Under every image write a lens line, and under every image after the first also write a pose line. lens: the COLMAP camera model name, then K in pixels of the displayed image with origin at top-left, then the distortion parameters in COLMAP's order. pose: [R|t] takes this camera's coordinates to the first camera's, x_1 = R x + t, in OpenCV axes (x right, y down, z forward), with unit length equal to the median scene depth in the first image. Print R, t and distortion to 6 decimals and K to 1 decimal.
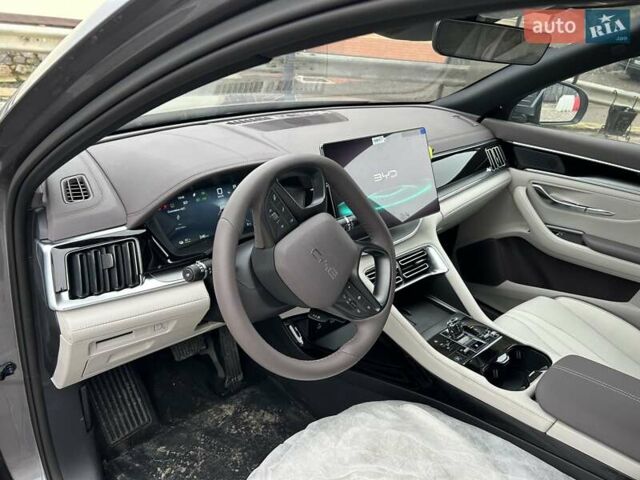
lens RADIAL K [[480.7, 0, 319.1], [0, 480.7, 240.8], [0, 0, 1]] dist [0.042522, -0.041942]
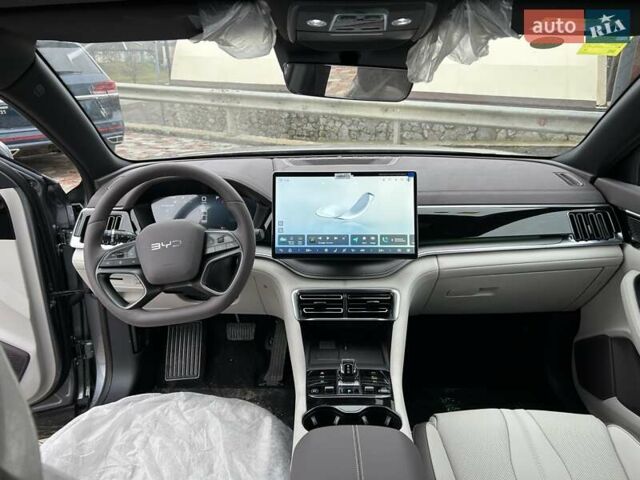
lens RADIAL K [[480.7, 0, 316.9], [0, 480.7, 240.0], [0, 0, 1]] dist [0.042522, -0.041942]
pose [[0.731112, 0.157768, -0.663765, 0.738862], [-0.244253, 0.968938, -0.038731, -0.014139], [0.637037, 0.190443, 0.746937, 0.170478]]
